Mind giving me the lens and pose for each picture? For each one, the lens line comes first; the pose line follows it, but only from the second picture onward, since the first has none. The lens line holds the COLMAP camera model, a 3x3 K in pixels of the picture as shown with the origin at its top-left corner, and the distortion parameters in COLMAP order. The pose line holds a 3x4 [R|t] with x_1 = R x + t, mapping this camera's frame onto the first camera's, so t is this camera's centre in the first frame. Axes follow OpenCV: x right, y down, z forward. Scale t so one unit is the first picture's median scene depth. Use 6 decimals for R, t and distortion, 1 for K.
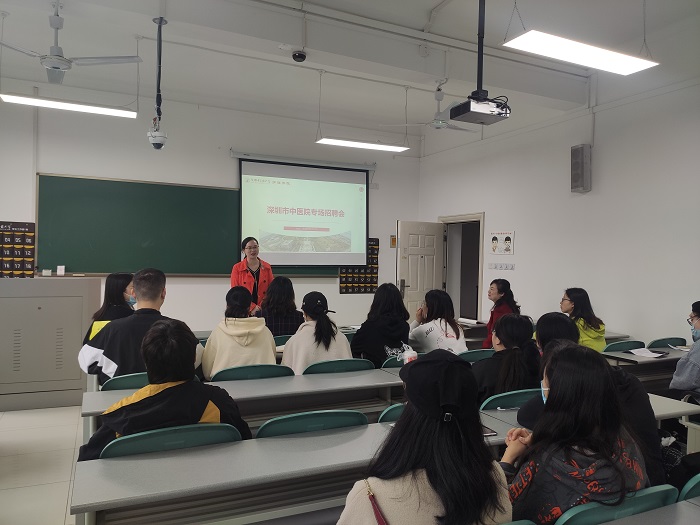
lens RADIAL K [[523.5, 0, 350.0], [0, 523.5, 262.5], [0, 0, 1]] dist [0.109647, -0.169271]
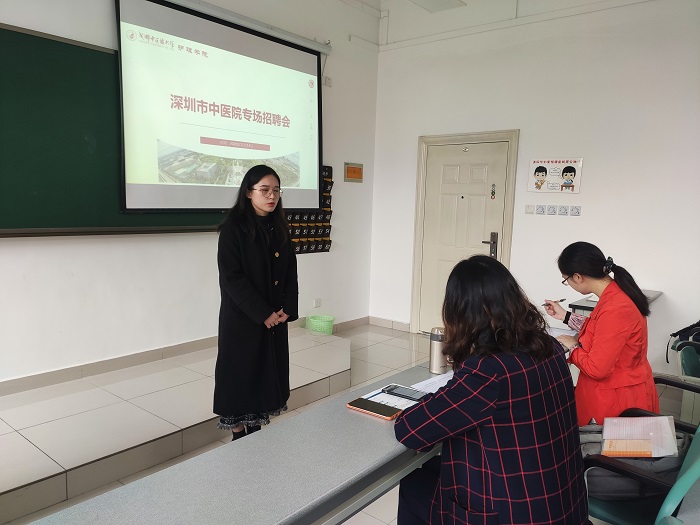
lens RADIAL K [[523.5, 0, 350.0], [0, 523.5, 262.5], [0, 0, 1]] dist [0.109647, -0.169271]
pose [[0.902206, -0.046627, 0.428777, -0.220579], [-0.003086, 0.993416, 0.114520, -0.002923], [-0.431294, -0.104644, 0.896122, 0.420553]]
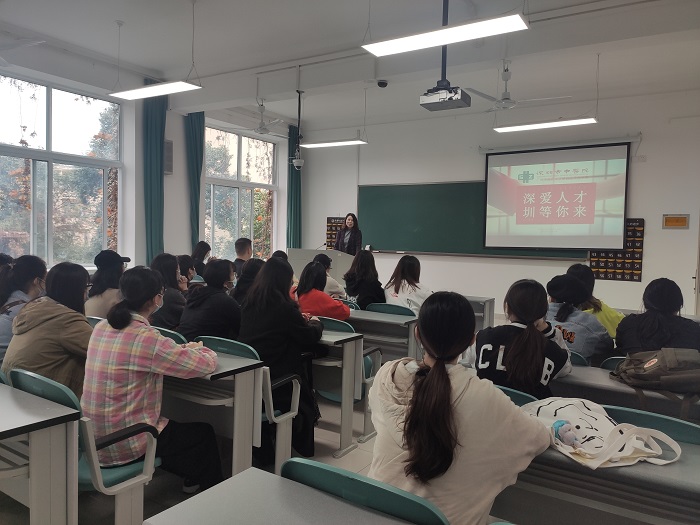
lens RADIAL K [[523.5, 0, 350.0], [0, 523.5, 262.5], [0, 0, 1]] dist [0.109647, -0.169271]
pose [[0.537748, 0.031352, -0.842522, 0.569871], [-0.024972, 0.999462, 0.021253, 0.021327], [0.842735, 0.009611, 0.538242, 0.122537]]
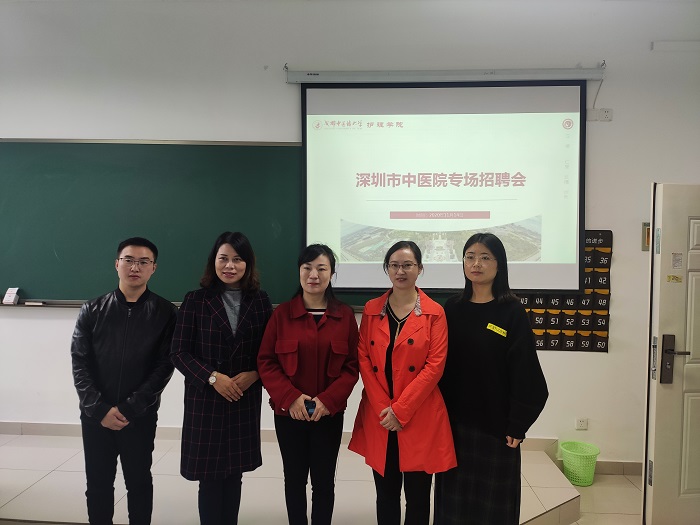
lens RADIAL K [[523.5, 0, 350.0], [0, 523.5, 262.5], [0, 0, 1]] dist [0.109647, -0.169271]
pose [[0.889601, 0.004105, -0.456719, 0.067557], [-0.000715, 0.999971, 0.007596, -0.023051], [0.456737, -0.006431, 0.889578, 0.519951]]
